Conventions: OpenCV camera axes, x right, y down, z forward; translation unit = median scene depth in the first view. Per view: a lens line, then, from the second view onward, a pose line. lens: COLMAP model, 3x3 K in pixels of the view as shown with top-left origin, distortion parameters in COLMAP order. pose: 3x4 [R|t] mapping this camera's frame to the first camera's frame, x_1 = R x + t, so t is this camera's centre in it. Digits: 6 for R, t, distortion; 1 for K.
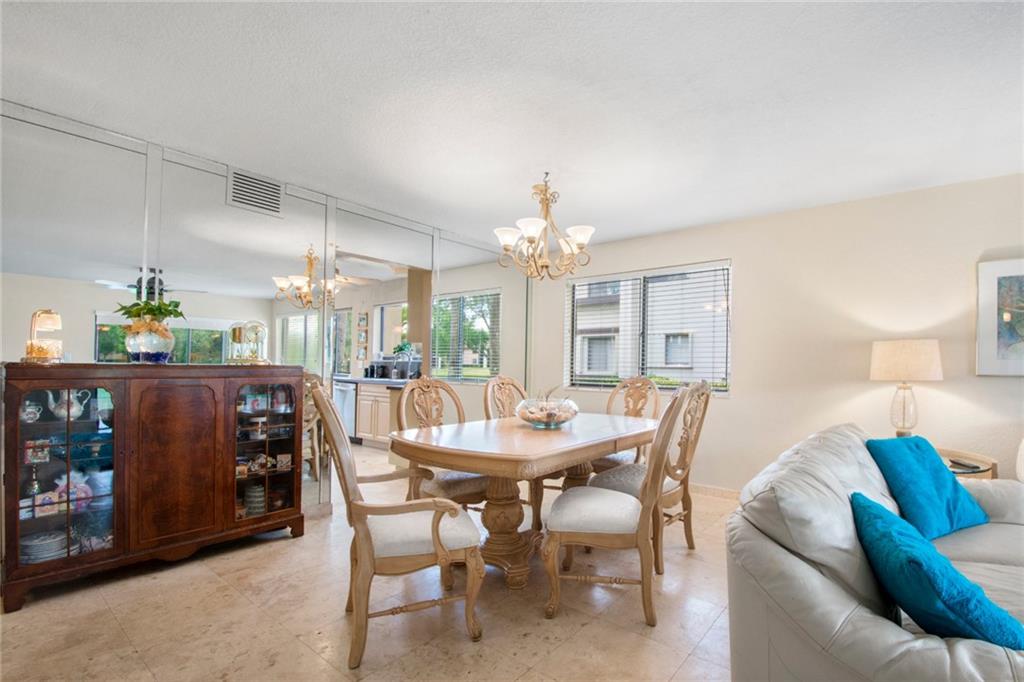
lens RADIAL K [[463.4, 0, 566.4], [0, 463.4, 352.8], [0, 0, 1]] dist [0.012557, -0.016803]
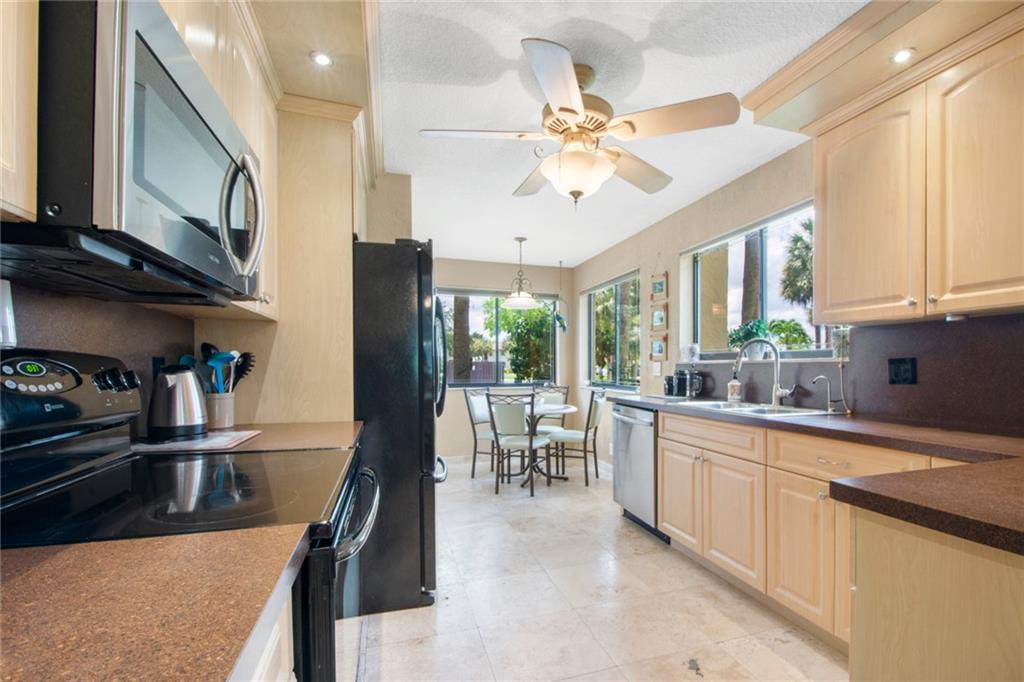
lens RADIAL K [[479.2, 0, 556.2], [0, 479.2, 356.9], [0, 0, 1]] dist [0.003600, -0.000176]
pose [[0.828909, -0.017737, -0.559102, -0.518440], [0.019429, 0.999807, -0.002912, 0.022719], [0.559045, -0.008449, 0.829094, 1.072132]]
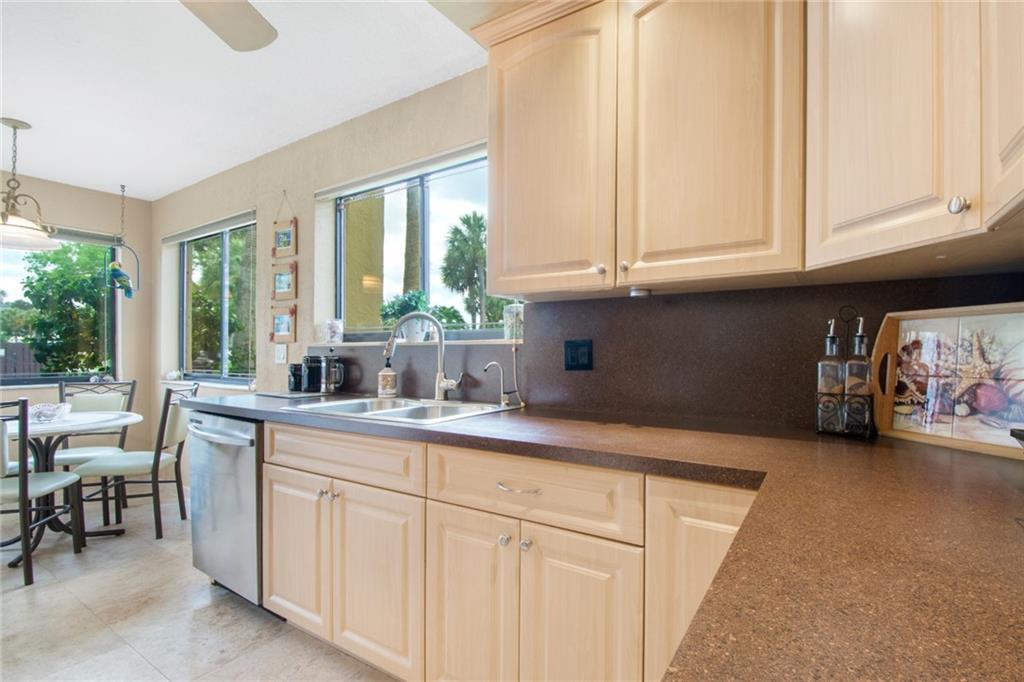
lens RADIAL K [[463.4, 0, 566.4], [0, 463.4, 352.8], [0, 0, 1]] dist [0.012557, -0.016803]
pose [[0.994239, -0.008751, 0.106829, -0.566355], [0.005319, 0.999462, 0.032367, 0.028808], [-0.107055, -0.031613, 0.993750, 1.344139]]
